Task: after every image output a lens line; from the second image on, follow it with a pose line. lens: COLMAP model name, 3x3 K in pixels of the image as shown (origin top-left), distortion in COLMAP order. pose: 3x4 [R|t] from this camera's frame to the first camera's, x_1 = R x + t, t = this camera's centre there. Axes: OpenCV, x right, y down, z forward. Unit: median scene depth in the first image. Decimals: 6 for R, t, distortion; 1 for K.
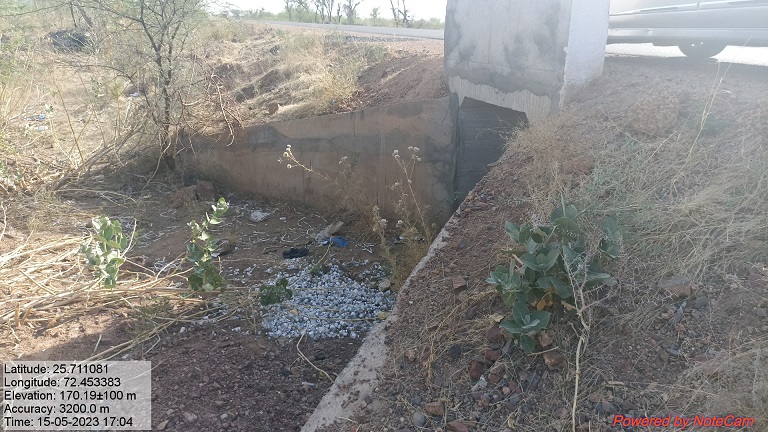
lens RADIAL K [[554.5, 0, 384.0], [0, 554.5, 216.0], [0, 0, 1]] dist [0.035010, -0.043965]
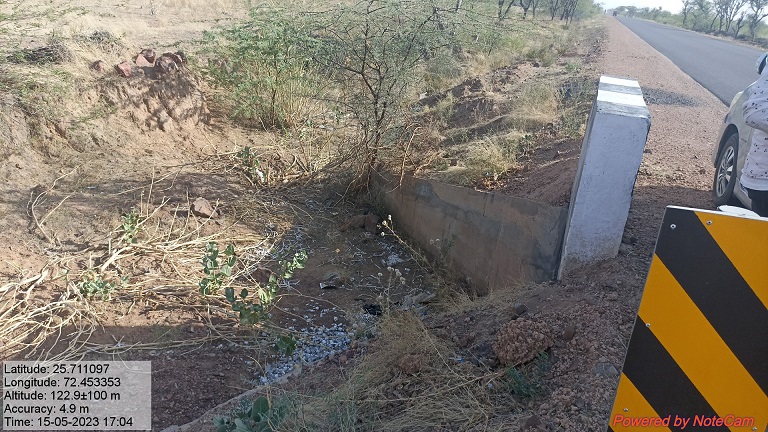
lens RADIAL K [[554.5, 0, 384.0], [0, 554.5, 216.0], [0, 0, 1]] dist [0.035010, -0.043965]
pose [[0.807930, 0.268602, -0.524501, 0.366697], [-0.264013, 0.960738, 0.085323, -0.200450], [0.526826, 0.069540, 0.847124, 0.047369]]
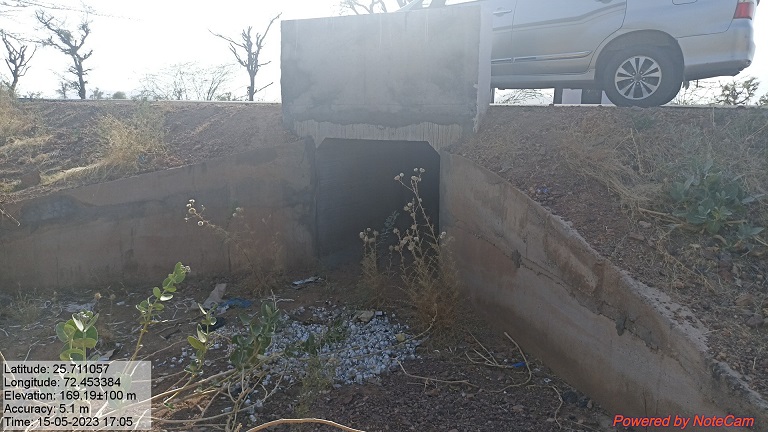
lens RADIAL K [[554.5, 0, 384.0], [0, 554.5, 216.0], [0, 0, 1]] dist [0.035010, -0.043965]
pose [[0.737024, -0.139593, 0.661294, -0.469377], [0.219941, 0.974718, -0.039374, -0.003400], [-0.639079, 0.174466, 0.749093, 0.153393]]
